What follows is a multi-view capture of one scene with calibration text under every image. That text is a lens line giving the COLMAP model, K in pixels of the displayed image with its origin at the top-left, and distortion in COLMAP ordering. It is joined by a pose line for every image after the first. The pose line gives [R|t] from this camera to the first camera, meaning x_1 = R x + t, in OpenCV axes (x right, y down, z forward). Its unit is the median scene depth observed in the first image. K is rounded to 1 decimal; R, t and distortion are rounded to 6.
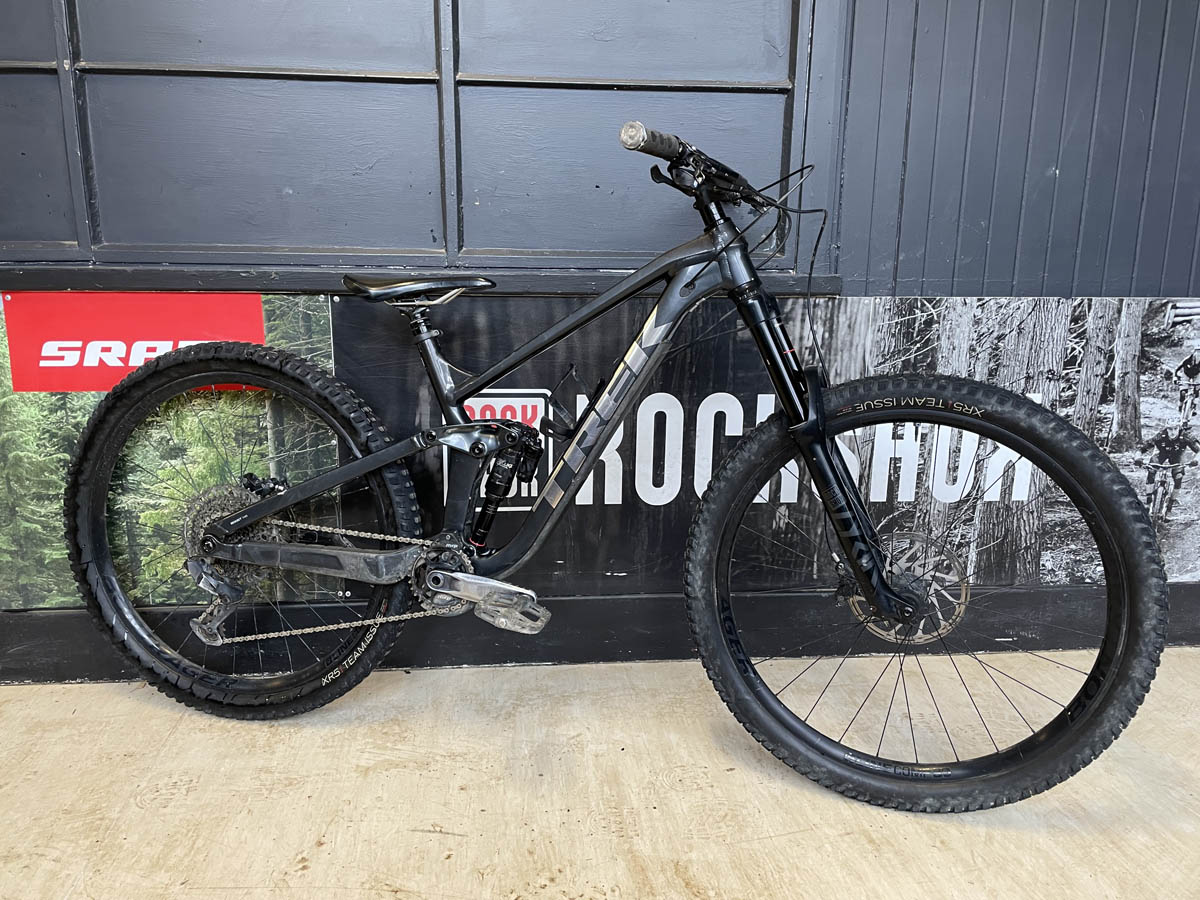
lens RADIAL K [[905.7, 0, 594.3], [0, 905.7, 440.6], [0, 0, 1]] dist [0.093091, -0.120547]
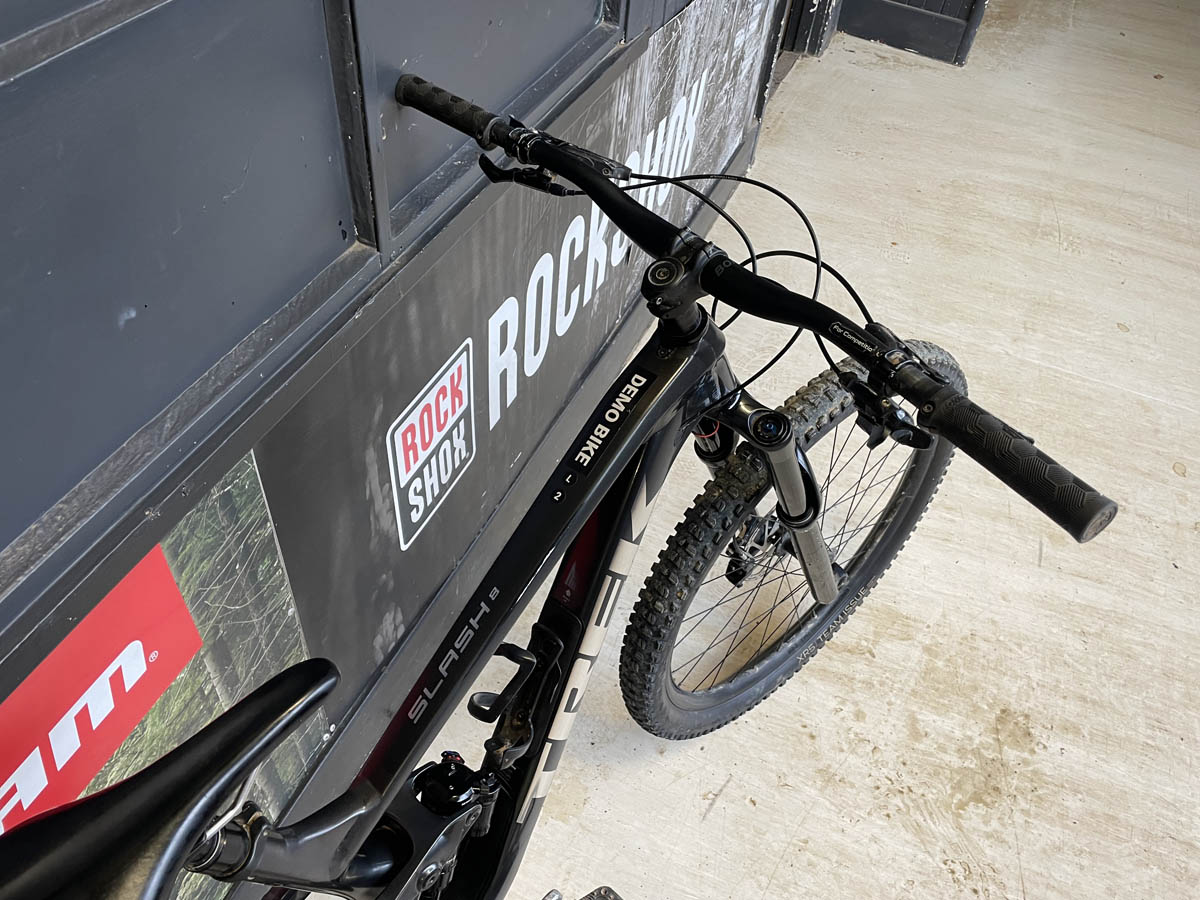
lens RADIAL K [[905.7, 0, 621.4], [0, 905.7, 446.0], [0, 0, 1]] dist [0.093091, -0.120547]
pose [[0.469088, -0.623258, 0.625705, -0.484140], [0.110458, 0.744332, 0.658611, -0.440209], [-0.876217, -0.239833, 0.418001, 0.579827]]
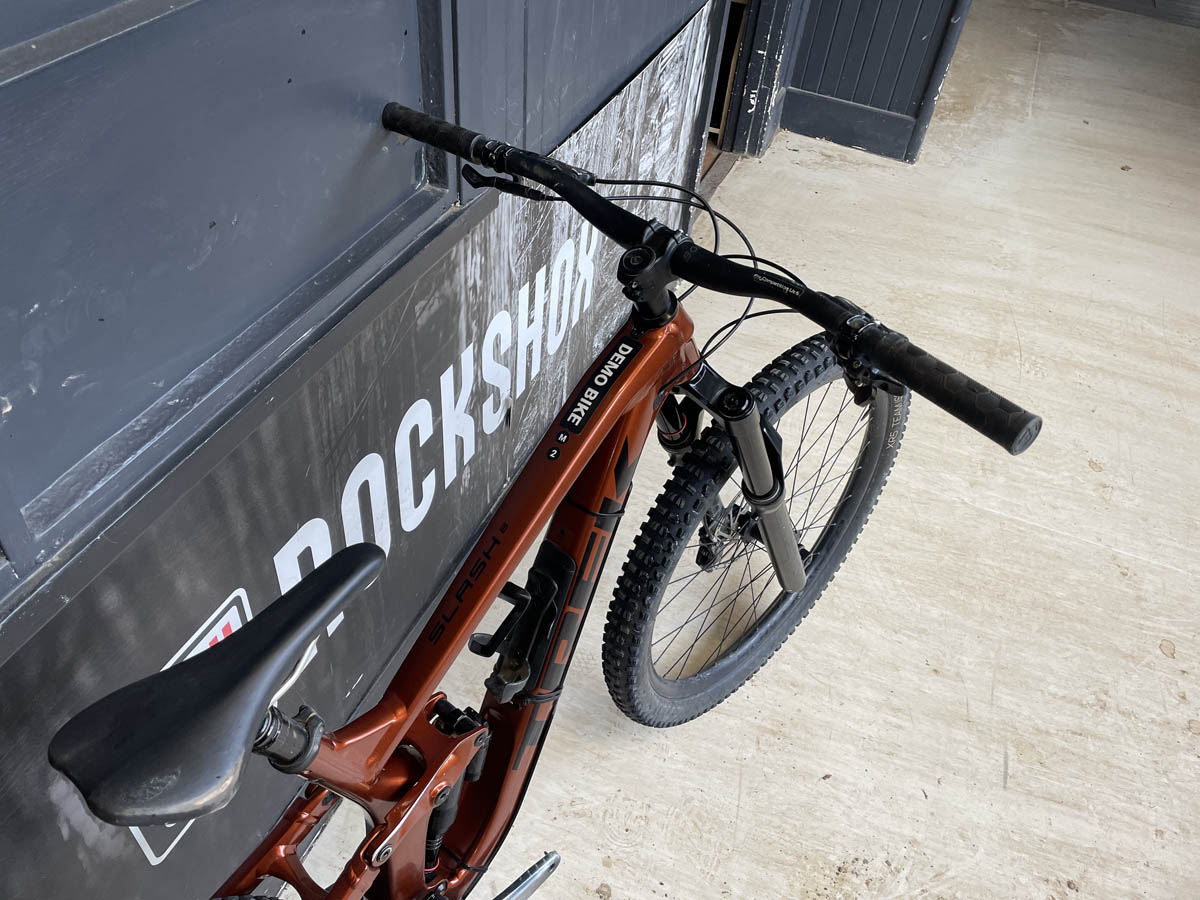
lens RADIAL K [[905.7, 0, 596.2], [0, 905.7, 444.6], [0, 0, 1]] dist [0.093091, -0.120547]
pose [[0.469176, -0.585889, 0.660764, -0.260906], [0.127832, 0.785405, 0.605639, -0.425829], [-0.873804, -0.199685, 0.443388, 0.583204]]
